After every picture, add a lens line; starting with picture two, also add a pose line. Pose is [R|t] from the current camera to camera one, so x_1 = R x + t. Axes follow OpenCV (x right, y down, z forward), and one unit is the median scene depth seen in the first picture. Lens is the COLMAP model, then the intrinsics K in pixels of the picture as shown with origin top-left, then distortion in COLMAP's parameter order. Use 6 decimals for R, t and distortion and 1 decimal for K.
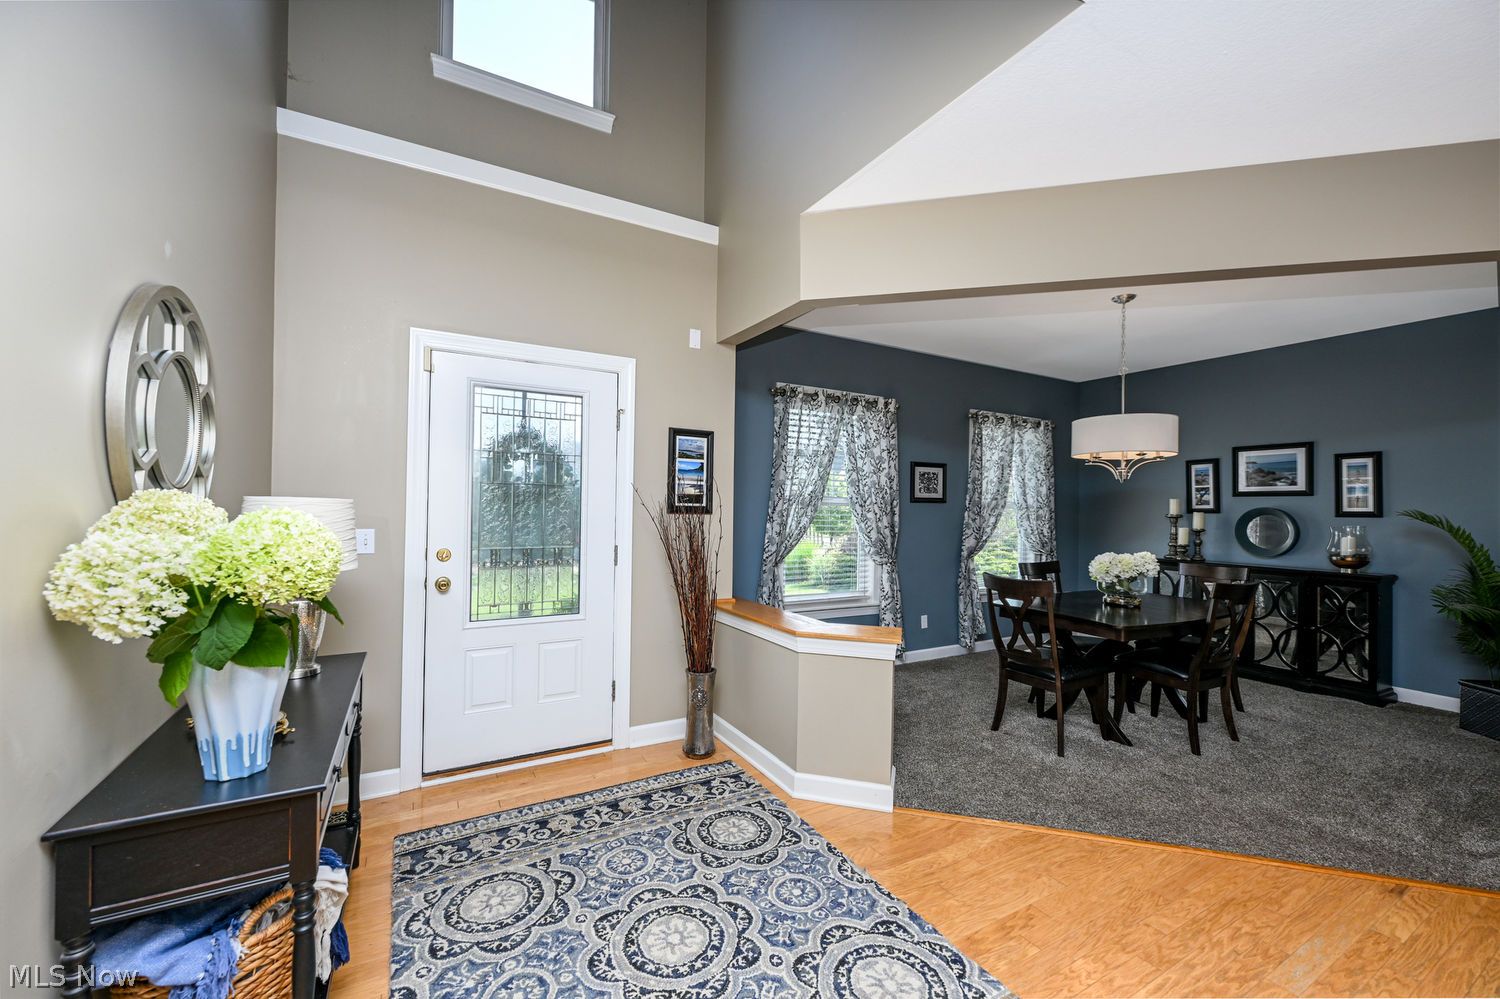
lens RADIAL K [[602.8, 0, 741.6], [0, 602.8, 503.0], [0, 0, 1]] dist [-0.000255, 0.000104]
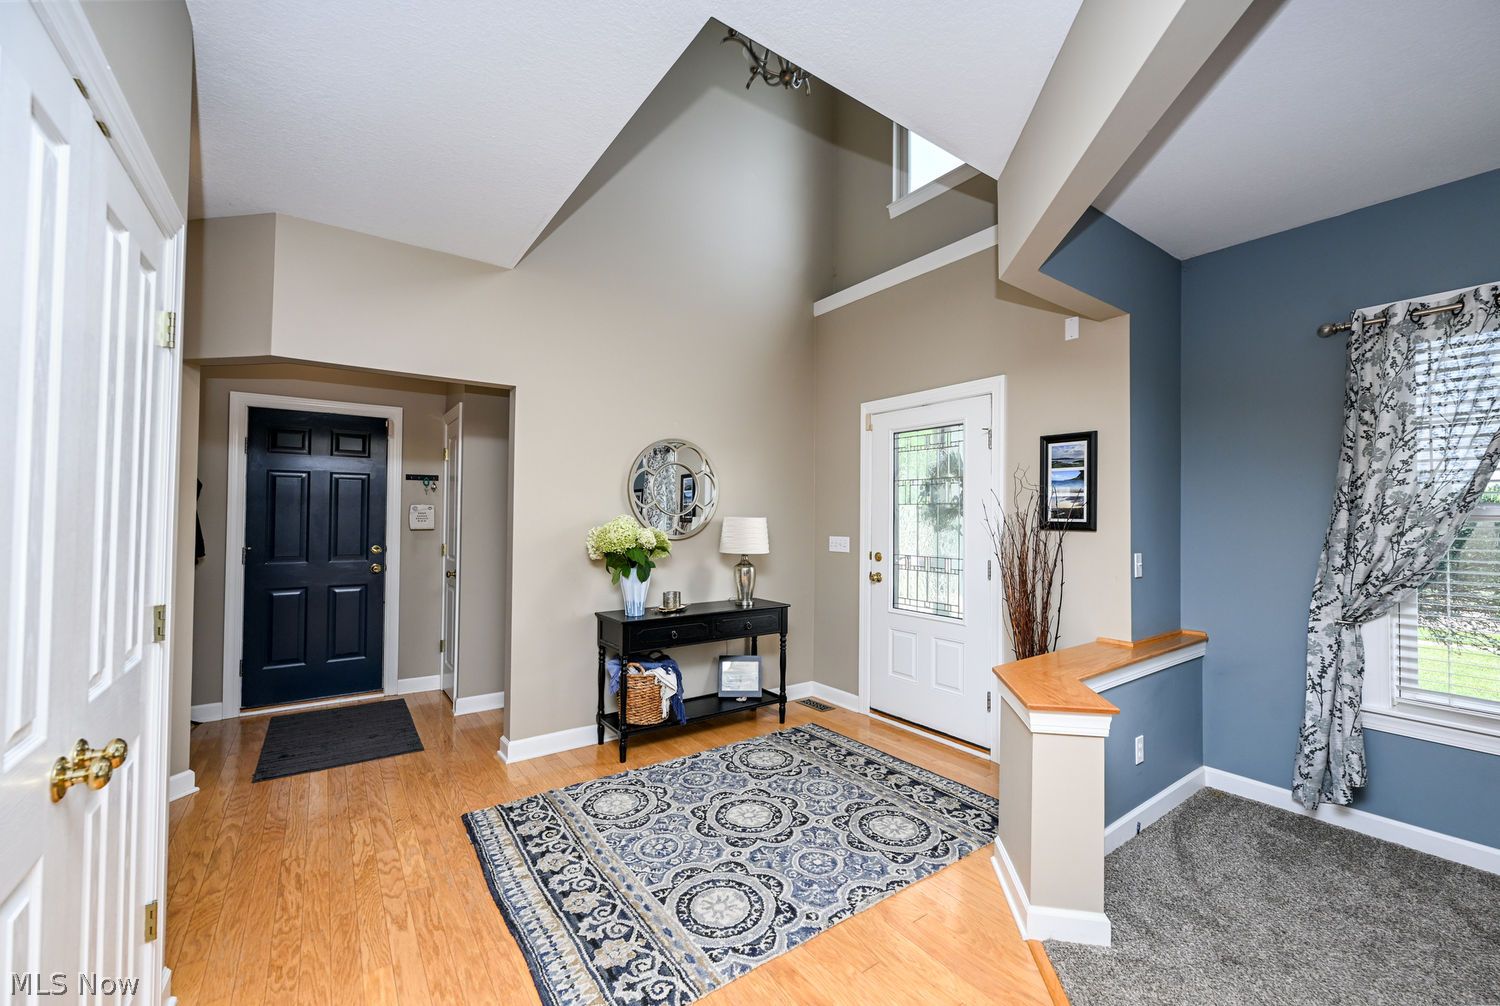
lens RADIAL K [[602.8, 0, 744.3], [0, 602.8, 504.6], [0, 0, 1]] dist [-0.000255, 0.000104]
pose [[0.095066, -0.035720, -0.994830, 0.645102], [-0.002377, 0.999345, -0.036109, 0.011177], [0.995468, 0.005797, 0.094919, 0.399068]]
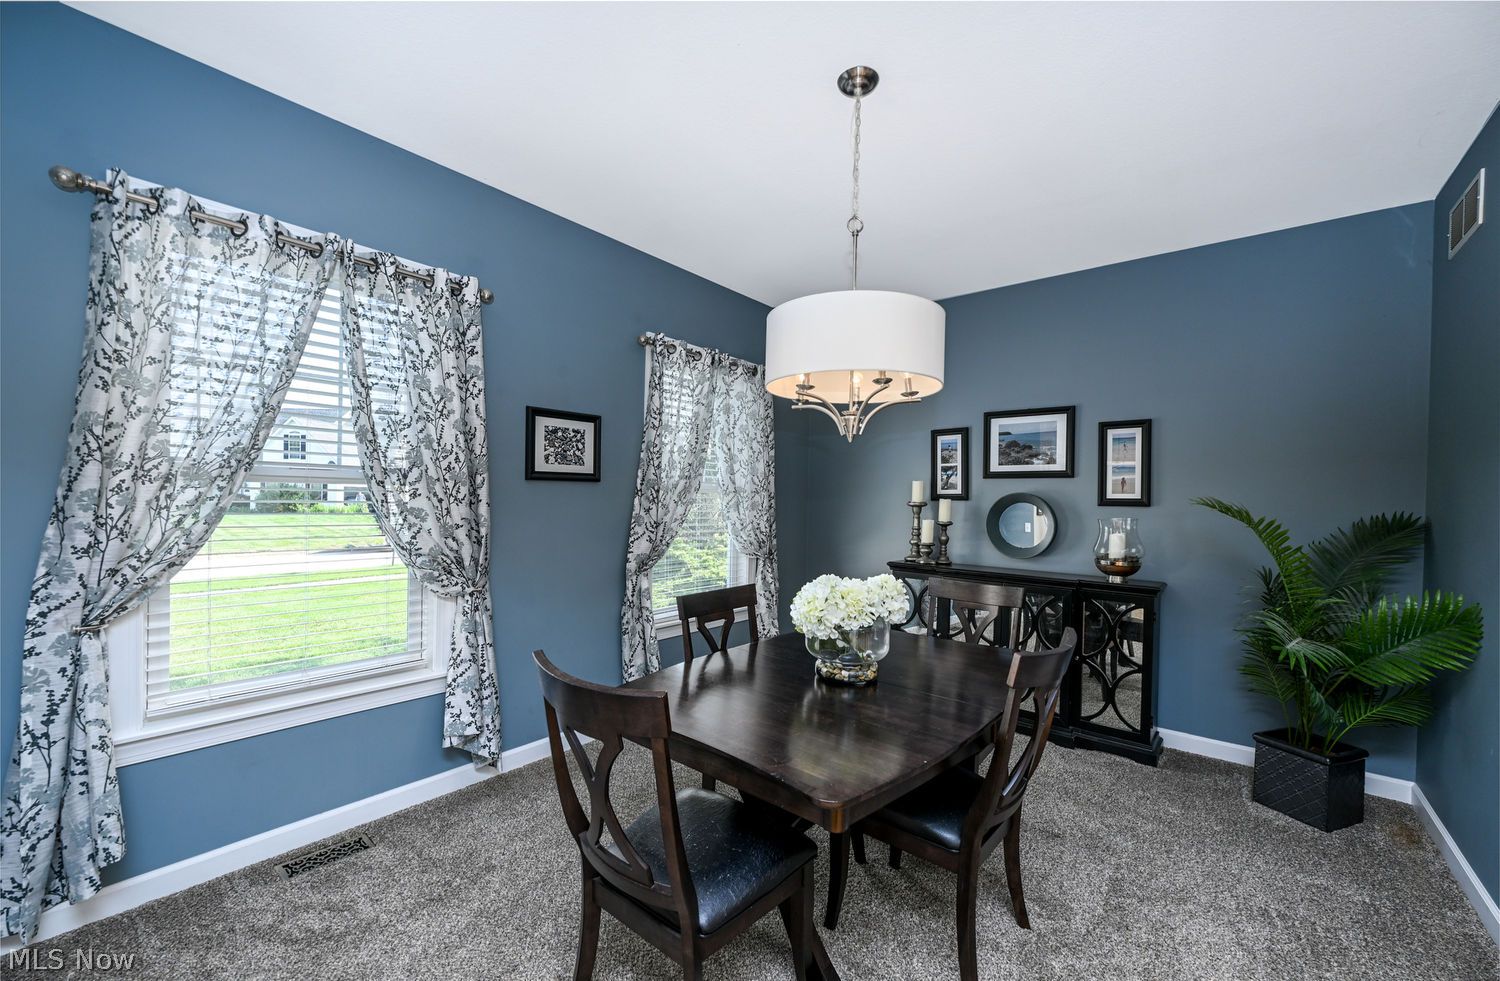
lens RADIAL K [[591.0, 0, 750.5], [0, 591.0, 502.7], [0, 0, 1]] dist [-0.003283, 0.000125]
pose [[0.931341, 0.000597, 0.364148, 0.351770], [-0.009078, 0.999726, 0.021579, 0.008203], [-0.364035, -0.023403, 0.931091, 0.534315]]
